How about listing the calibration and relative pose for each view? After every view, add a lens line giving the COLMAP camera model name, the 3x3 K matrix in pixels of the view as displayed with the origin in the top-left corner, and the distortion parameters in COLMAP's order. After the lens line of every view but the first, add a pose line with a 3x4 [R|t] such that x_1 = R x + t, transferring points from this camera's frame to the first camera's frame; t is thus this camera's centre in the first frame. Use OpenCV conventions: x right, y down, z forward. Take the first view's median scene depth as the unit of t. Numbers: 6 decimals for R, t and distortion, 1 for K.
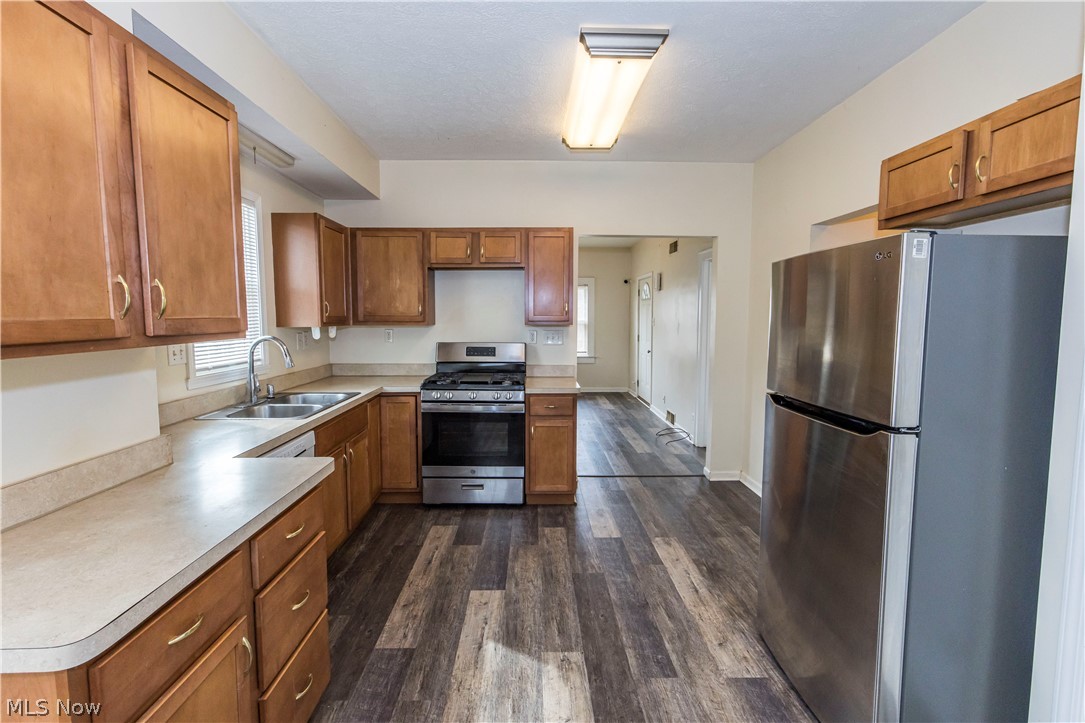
lens RADIAL K [[488.7, 0, 547.1], [0, 488.7, 359.6], [0, 0, 1]] dist [-0.002898, 0.005390]
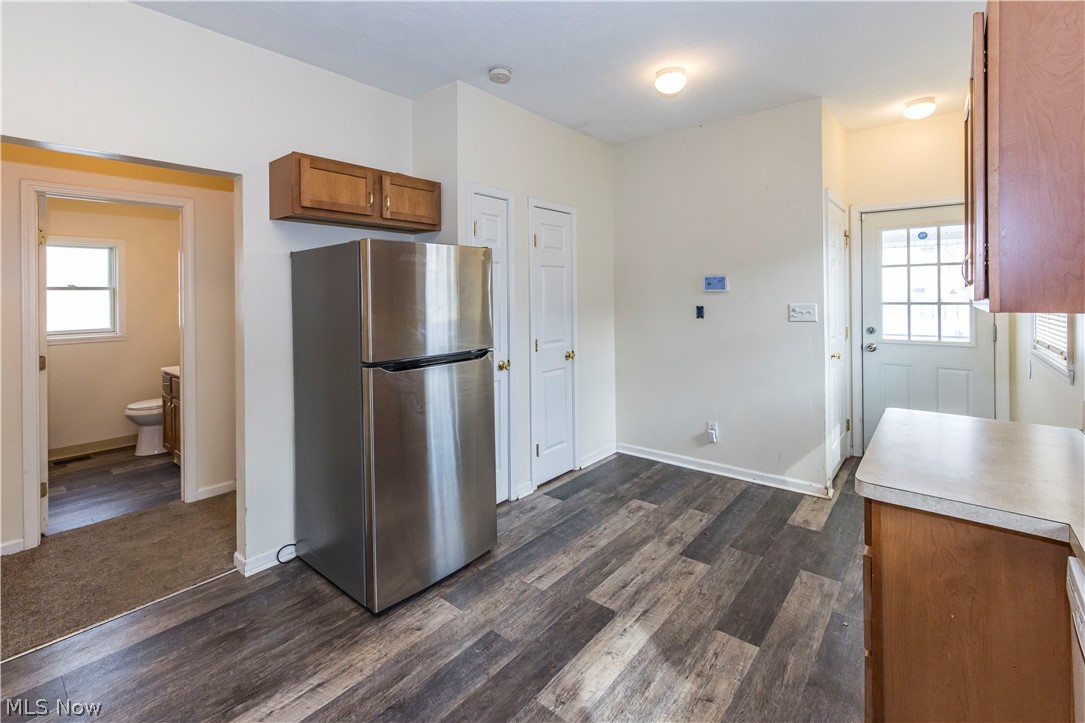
lens RADIAL K [[488.7, 0, 543.0], [0, 488.7, 293.4], [0, 0, 1]] dist [-0.002898, 0.005390]
pose [[-0.756172, 0.003142, 0.654366, -0.384005], [0.064443, 0.995485, 0.069690, -0.105870], [-0.651192, 0.094867, -0.752960, 1.247058]]
